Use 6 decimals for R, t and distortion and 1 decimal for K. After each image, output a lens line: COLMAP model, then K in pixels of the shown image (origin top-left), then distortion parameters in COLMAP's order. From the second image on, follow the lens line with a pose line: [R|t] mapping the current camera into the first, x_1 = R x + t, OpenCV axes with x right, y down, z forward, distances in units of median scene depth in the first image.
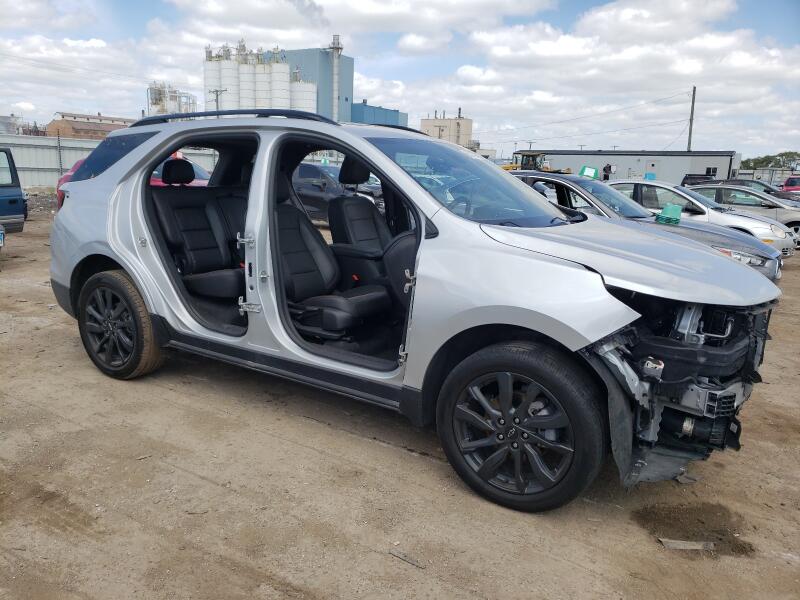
lens RADIAL K [[606.0, 0, 393.1], [0, 606.0, 299.2], [0, 0, 1]] dist [0.005586, 0.001355]
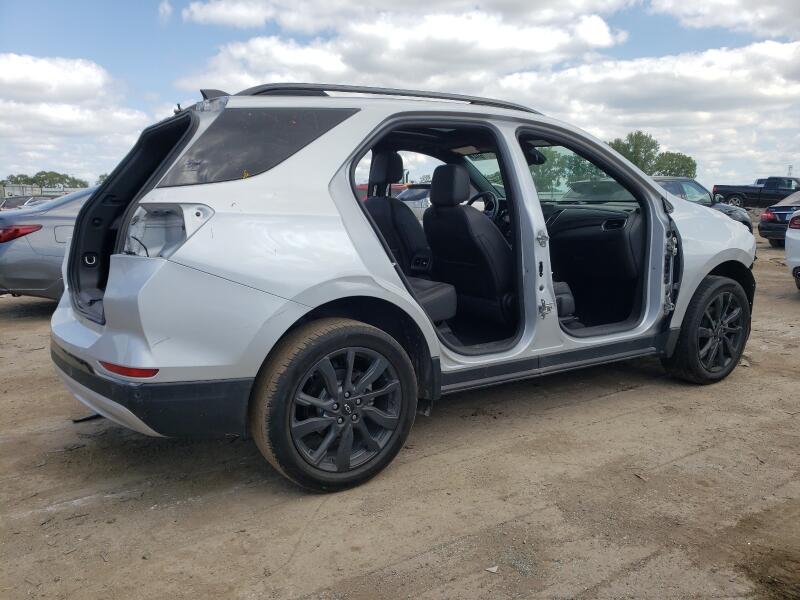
lens RADIAL K [[606.0, 0, 393.7], [0, 606.0, 295.8], [0, 0, 1]] dist [0.005586, 0.001355]
pose [[0.445791, -0.185921, 0.875616, -1.156663], [0.200674, 0.974052, 0.104656, -0.151339], [-0.872353, 0.129059, 0.471533, 0.755980]]
